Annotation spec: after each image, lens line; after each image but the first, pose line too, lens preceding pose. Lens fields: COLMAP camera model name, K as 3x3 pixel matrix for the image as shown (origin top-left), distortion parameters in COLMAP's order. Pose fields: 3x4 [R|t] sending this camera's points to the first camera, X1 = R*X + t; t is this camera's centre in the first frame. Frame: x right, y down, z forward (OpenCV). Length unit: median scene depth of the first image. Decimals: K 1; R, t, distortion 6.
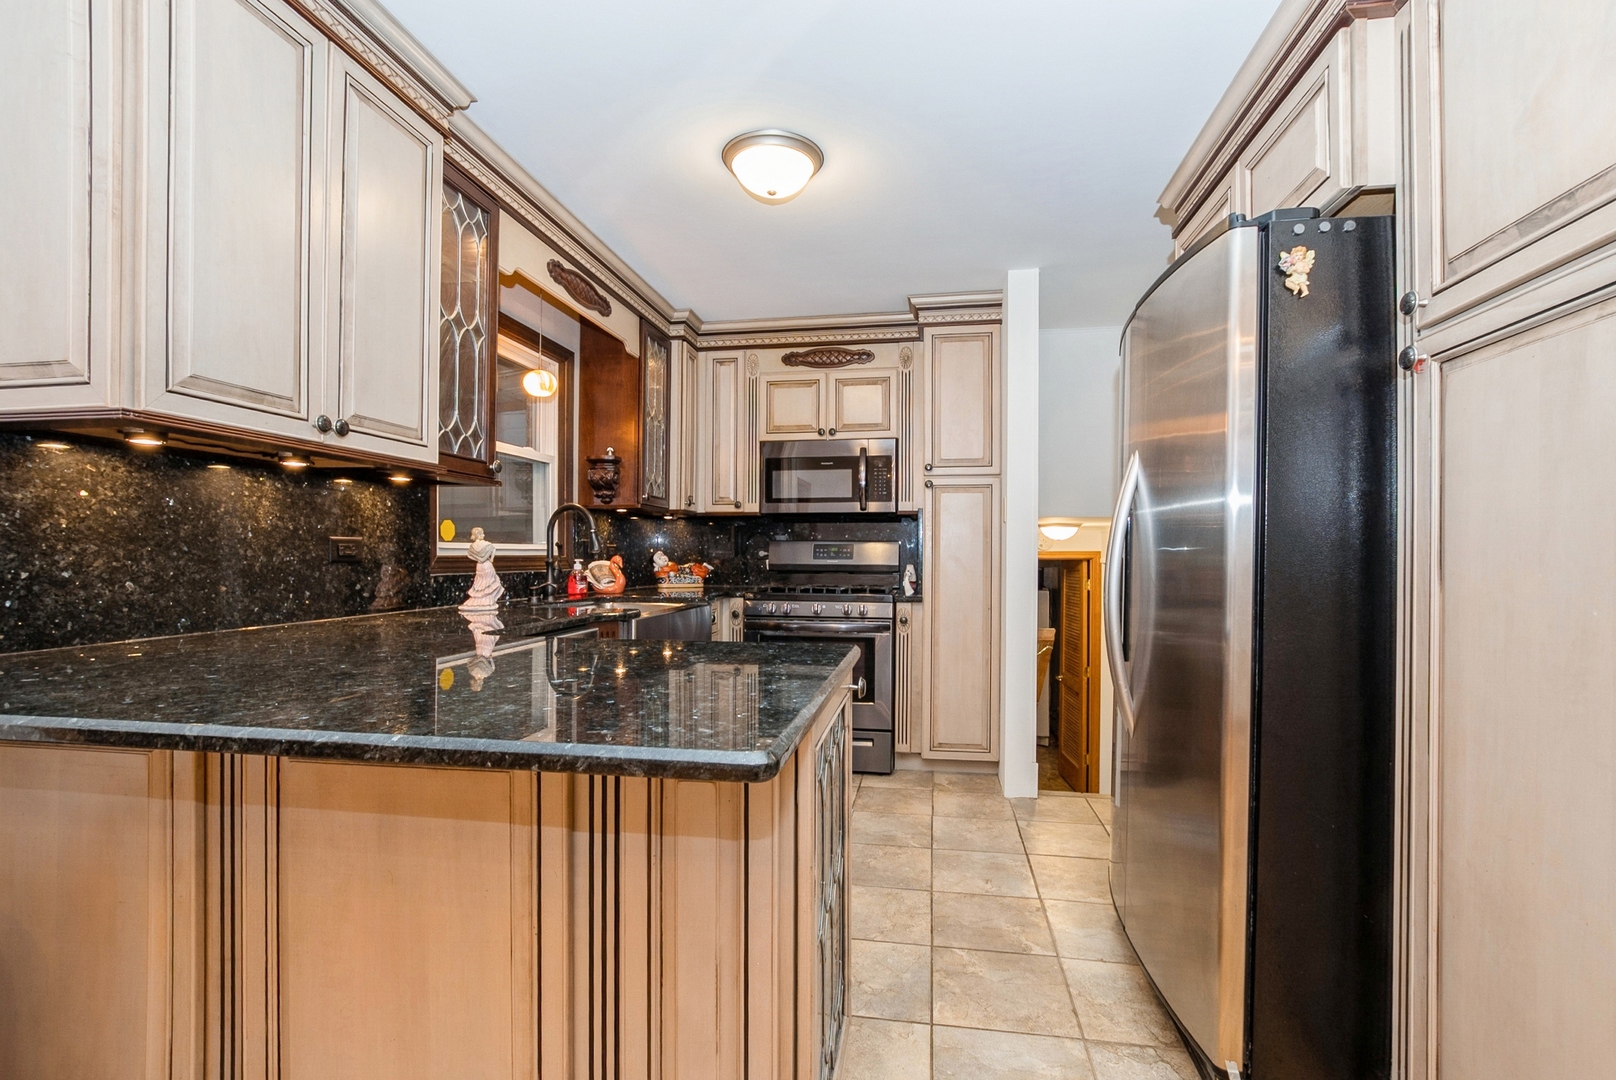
lens RADIAL K [[714.2, 0, 812.5], [0, 714.2, 551.8], [0, 0, 1]] dist [-0.002026, 0.000166]
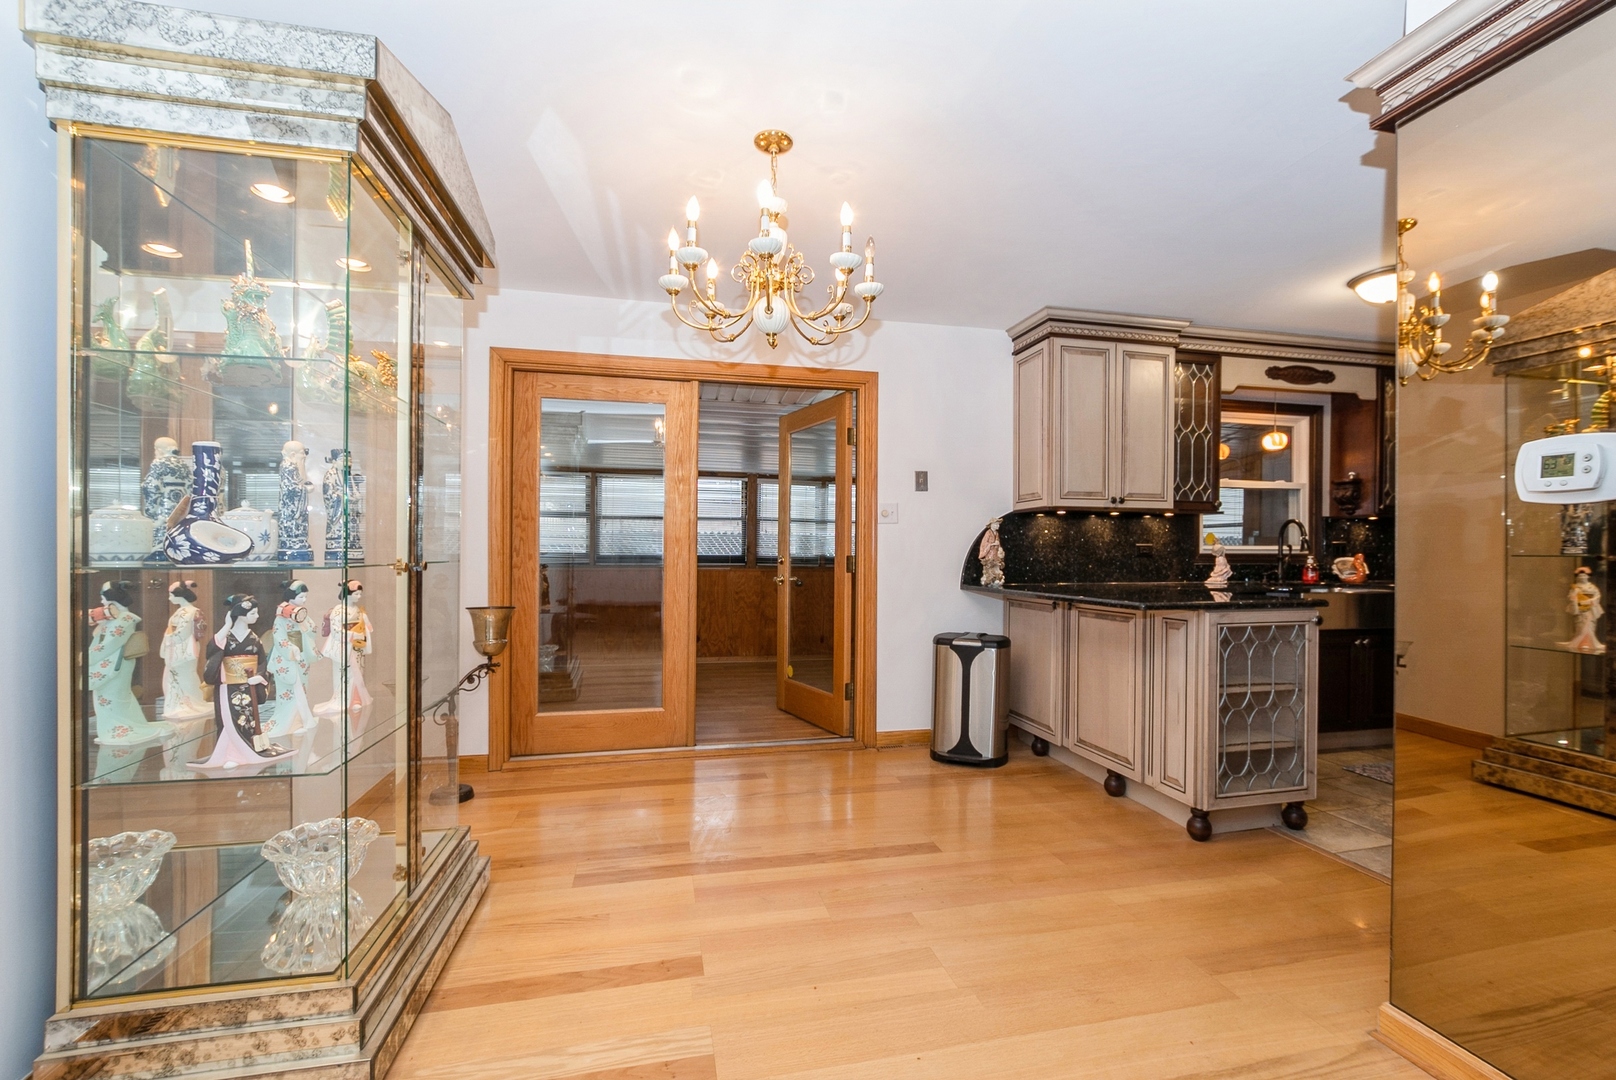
lens RADIAL K [[714.2, 0, 815.6], [0, 714.2, 550.9], [0, 0, 1]] dist [-0.002026, 0.000166]
pose [[0.369125, -0.003576, -0.929373, 0.888819], [0.001954, 0.999993, -0.003072, 0.003046], [0.929378, -0.000682, 0.369129, -0.632748]]
